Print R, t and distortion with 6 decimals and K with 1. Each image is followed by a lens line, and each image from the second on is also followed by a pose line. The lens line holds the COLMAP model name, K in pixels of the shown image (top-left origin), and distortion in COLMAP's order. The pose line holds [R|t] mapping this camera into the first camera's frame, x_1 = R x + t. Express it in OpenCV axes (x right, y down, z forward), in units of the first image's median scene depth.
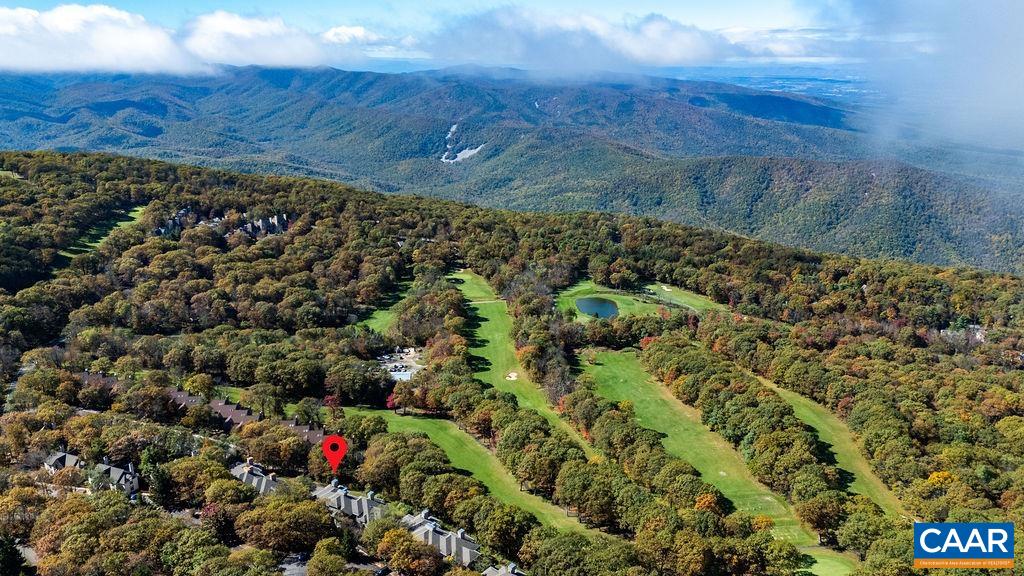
lens RADIAL K [[740.7, 0, 512.8], [0, 740.7, 309.0], [0, 0, 1]] dist [0.061423, -0.056263]
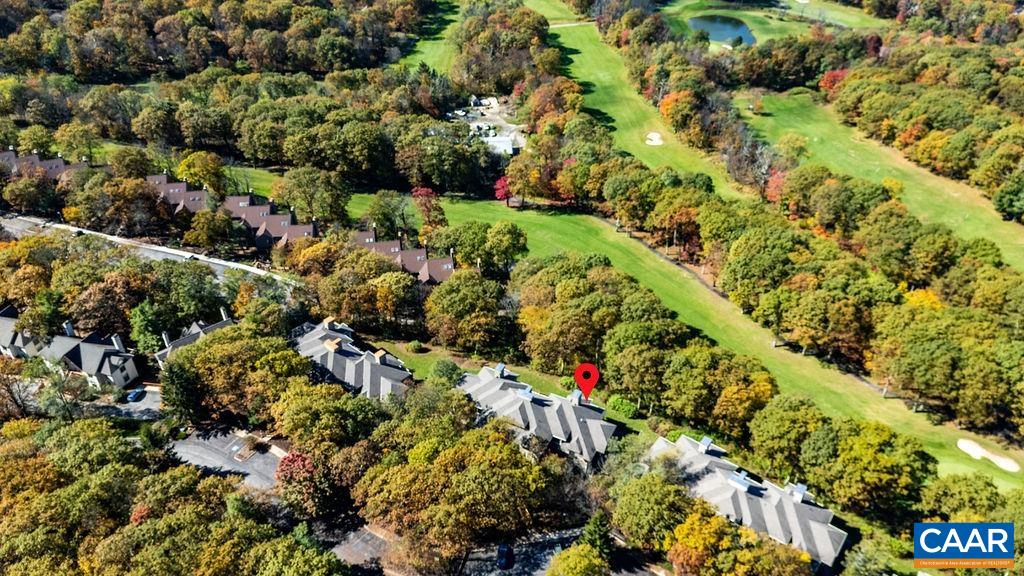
lens RADIAL K [[740.7, 0, 512.8], [0, 740.7, 309.0], [0, 0, 1]] dist [0.061423, -0.056263]
pose [[0.999434, -0.029015, 0.017036, -0.155271], [0.021569, 0.941096, 0.337452, 0.005463], [-0.025823, -0.336893, 0.941189, 0.330462]]
